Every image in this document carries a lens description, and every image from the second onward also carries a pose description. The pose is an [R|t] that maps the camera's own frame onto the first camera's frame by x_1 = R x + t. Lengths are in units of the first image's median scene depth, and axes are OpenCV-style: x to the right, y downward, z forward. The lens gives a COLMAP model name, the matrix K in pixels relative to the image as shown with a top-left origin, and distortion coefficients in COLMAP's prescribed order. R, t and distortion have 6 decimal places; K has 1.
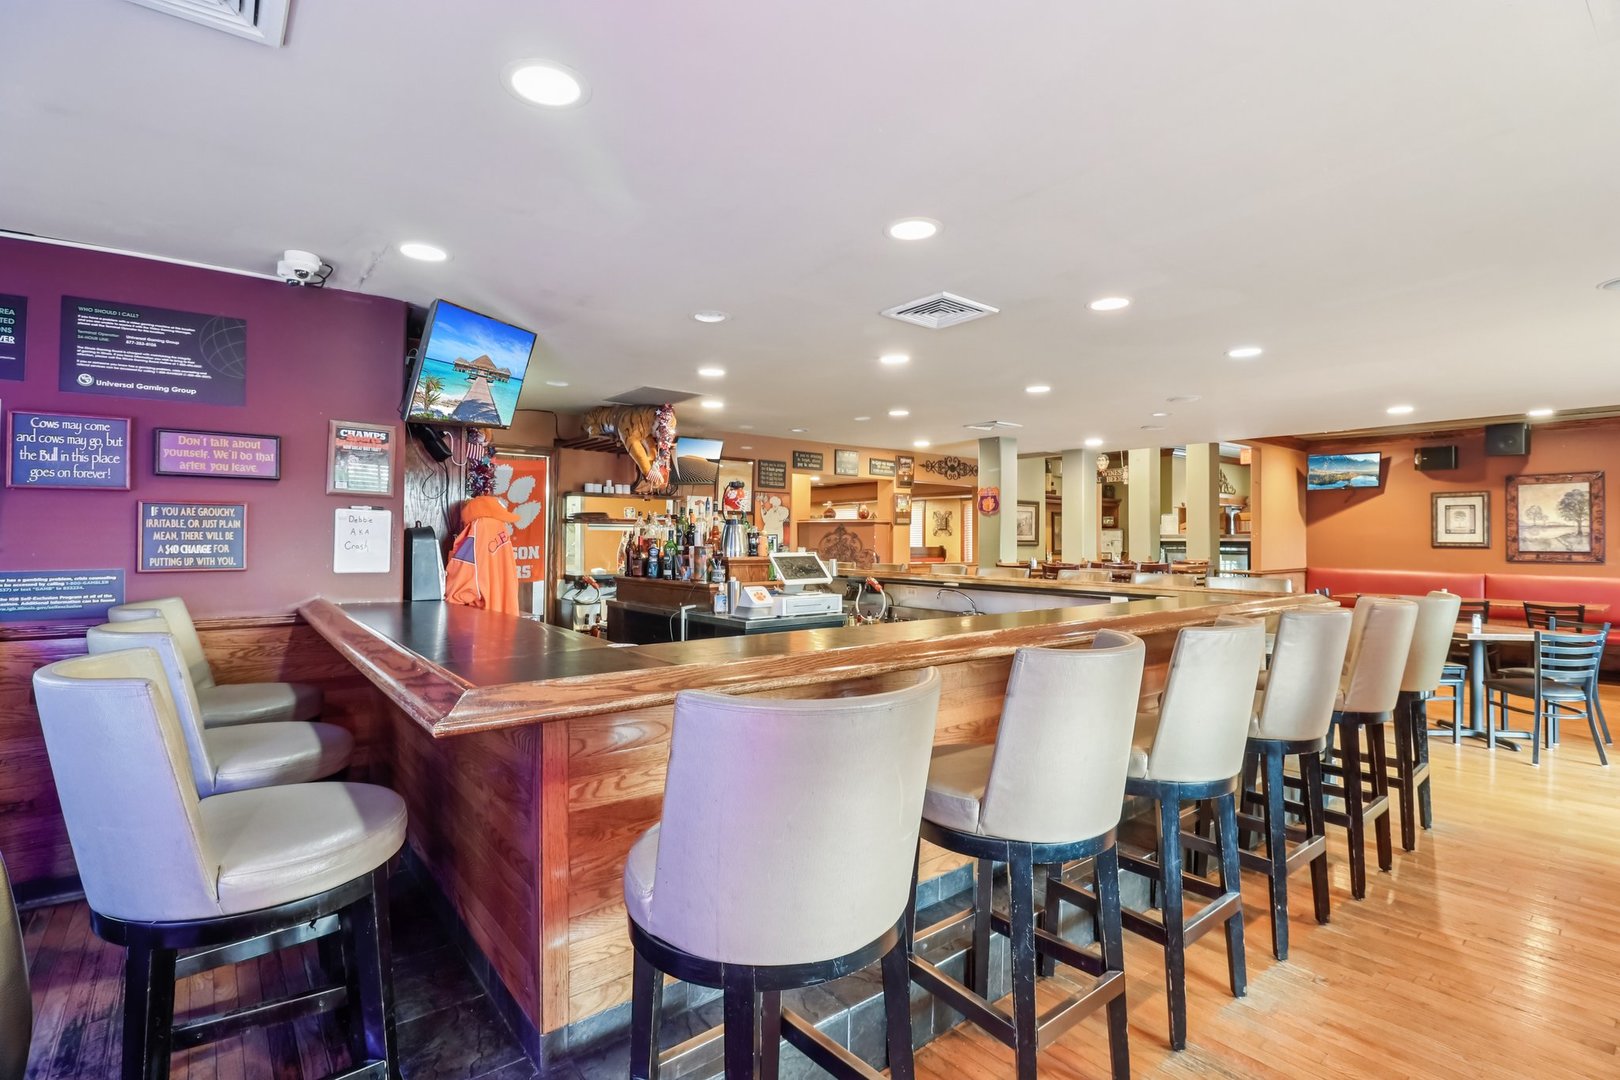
lens RADIAL K [[763.0, 0, 813.7], [0, 763.0, 534.7], [0, 0, 1]] dist [0.006119, 0.000216]
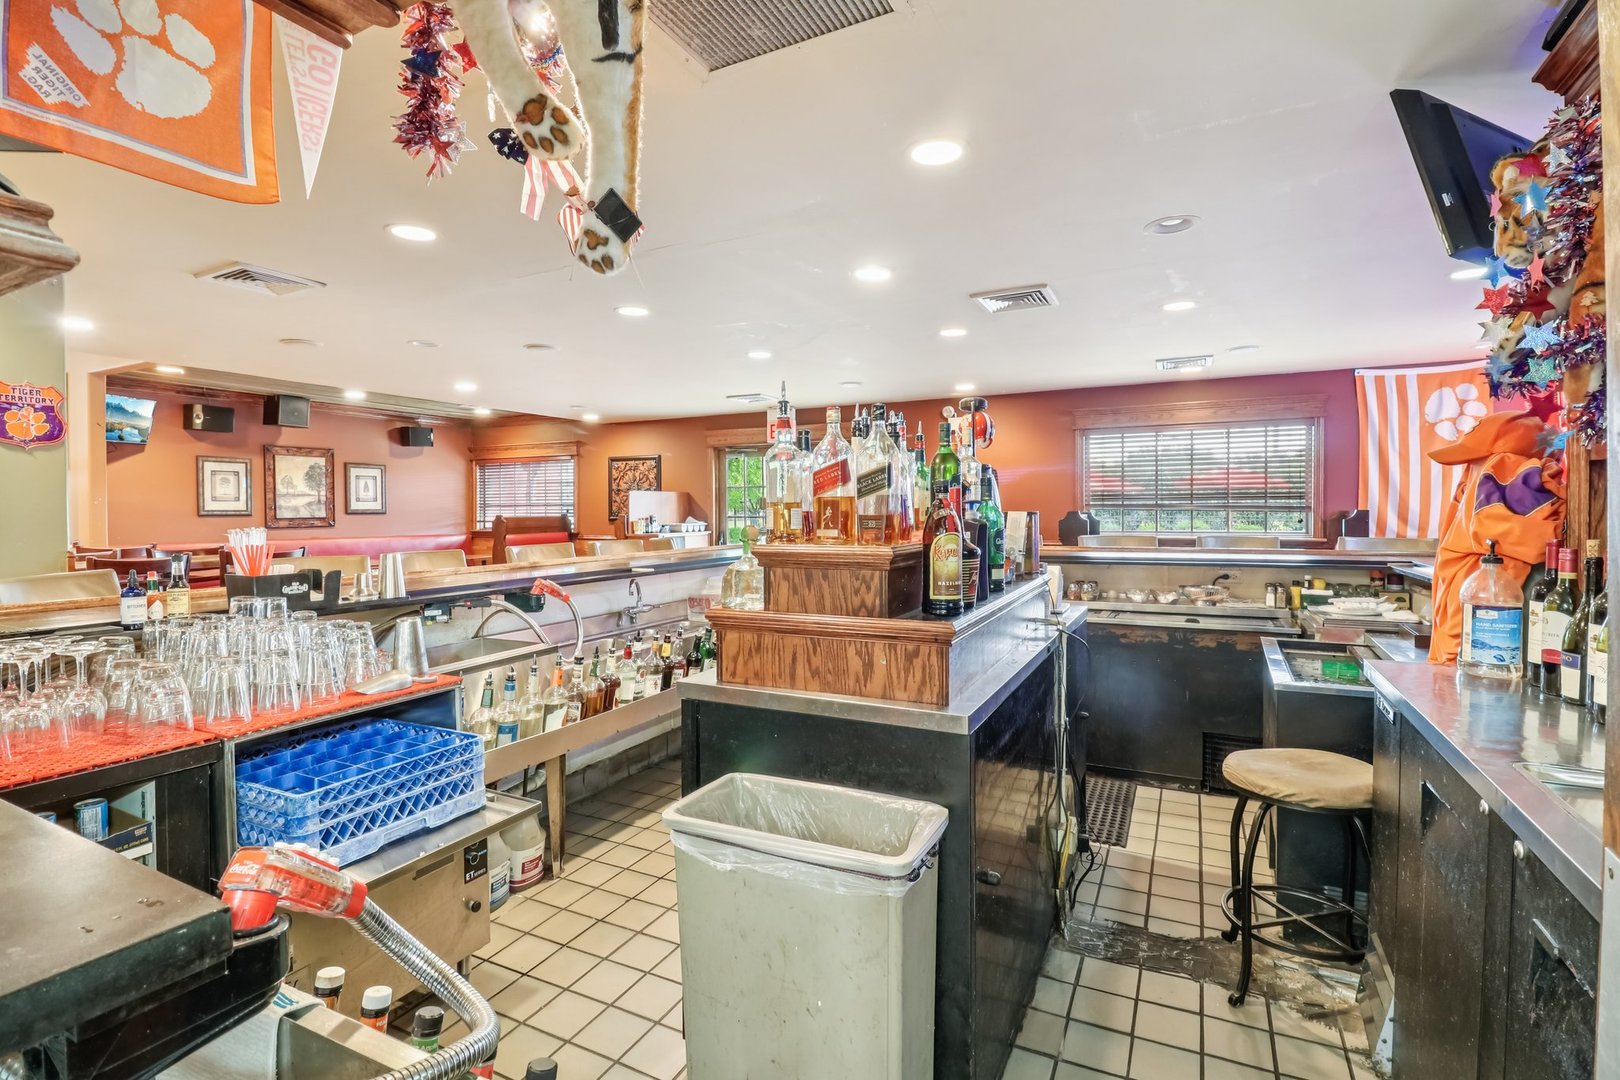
lens RADIAL K [[763.0, 0, 813.7], [0, 763.0, 534.7], [0, 0, 1]] dist [0.006119, 0.000216]
pose [[-0.424683, -0.032675, 0.904753, -0.339330], [-0.000613, 0.999359, 0.035804, 0.006063], [-0.905342, 0.014651, -0.424430, 0.774551]]
